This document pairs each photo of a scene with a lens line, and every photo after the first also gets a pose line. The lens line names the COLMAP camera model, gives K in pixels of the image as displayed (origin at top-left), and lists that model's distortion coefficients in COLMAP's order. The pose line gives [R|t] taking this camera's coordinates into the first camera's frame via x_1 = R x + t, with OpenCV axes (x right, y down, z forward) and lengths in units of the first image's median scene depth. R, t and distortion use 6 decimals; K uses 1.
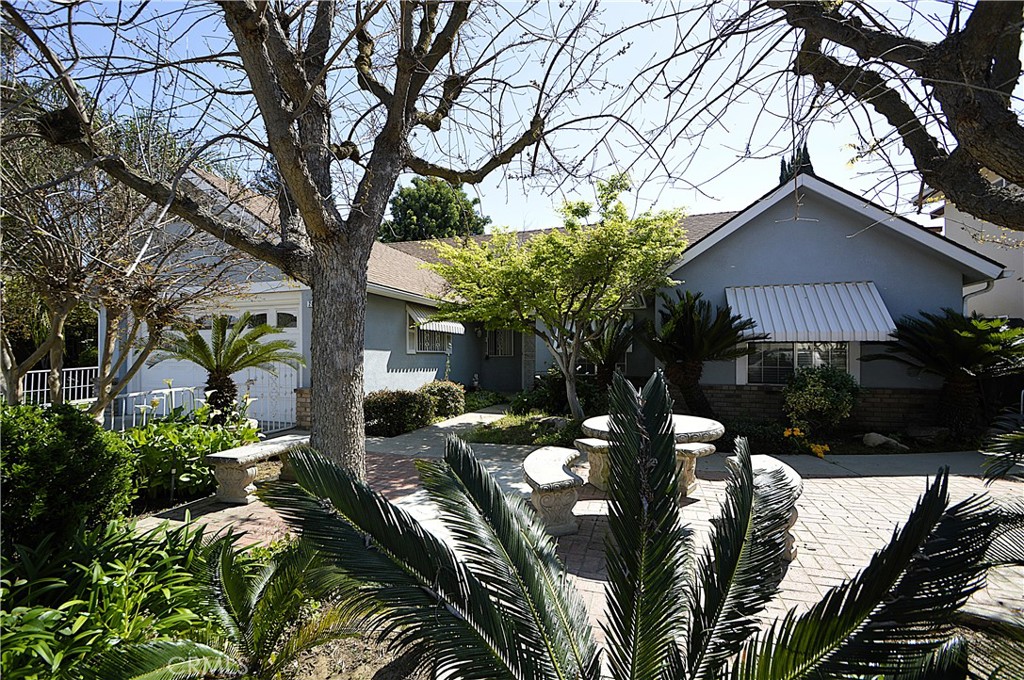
lens RADIAL K [[448.8, 0, 505.5], [0, 448.8, 344.7], [0, 0, 1]] dist [-0.002243, -0.001483]
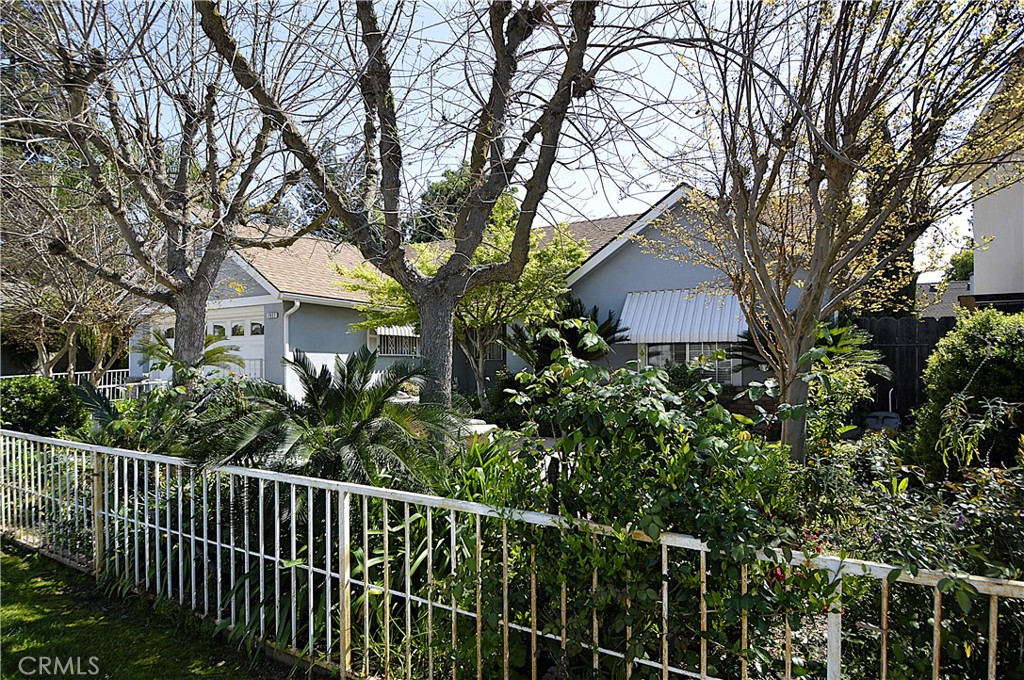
lens RADIAL K [[550.7, 0, 506.9], [0, 550.7, 343.2], [0, 0, 1]] dist [-0.007526, 0.000214]
pose [[0.982432, -0.008708, -0.186416, 0.480149], [0.006796, 0.999918, -0.010892, 0.005082], [0.186496, 0.009434, 0.982410, -0.350526]]
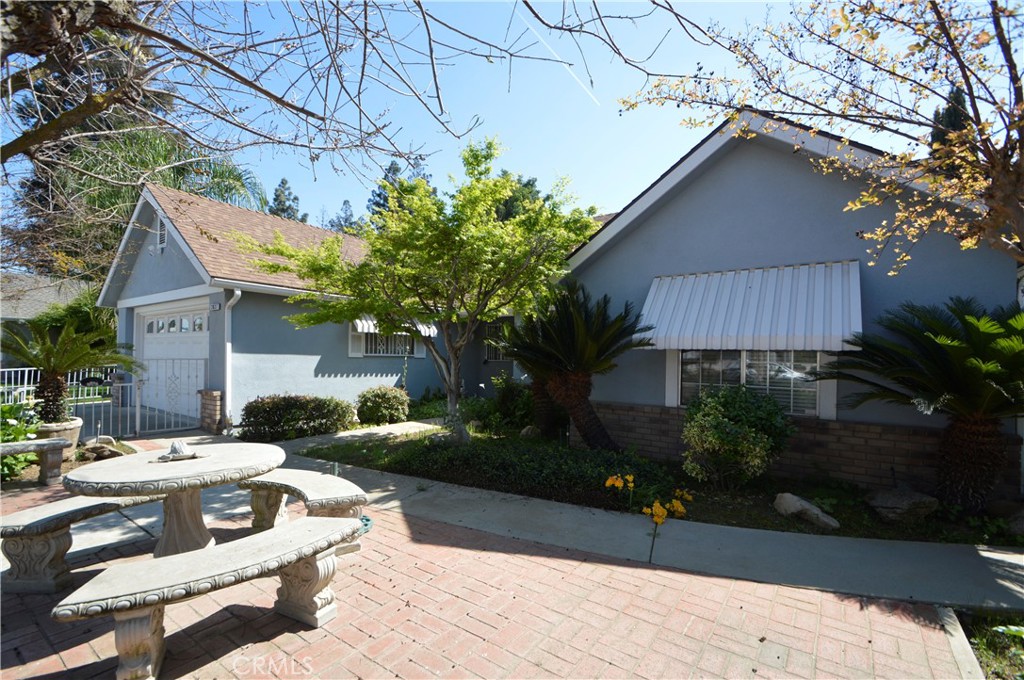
lens RADIAL K [[448.8, 0, 506.0], [0, 448.8, 346.0], [0, 0, 1]] dist [-0.002243, -0.001483]
pose [[0.957027, 0.008495, -0.289876, 0.502686], [-0.008733, 0.999962, 0.000472, -0.009834], [0.289869, 0.002079, 0.957064, 0.217504]]
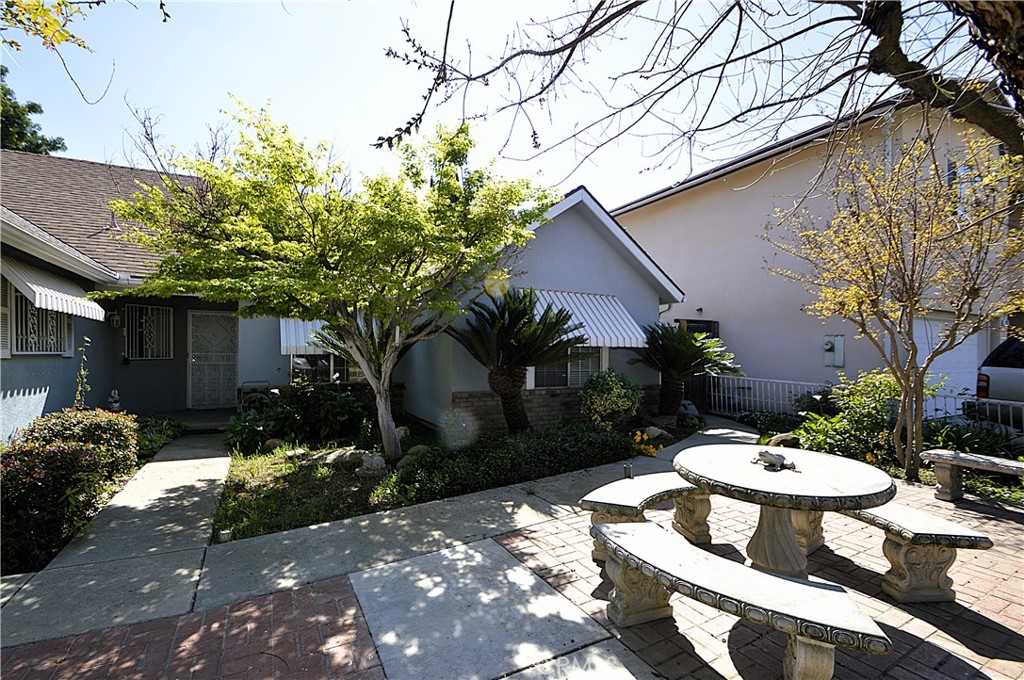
lens RADIAL K [[448.8, 0, 494.4], [0, 448.8, 344.8], [0, 0, 1]] dist [-0.002243, -0.001483]
pose [[0.692799, 0.015613, 0.720962, -0.247404], [-0.018699, 0.999818, -0.003683, -0.002383], [-0.720888, -0.010930, 0.692965, 0.403944]]
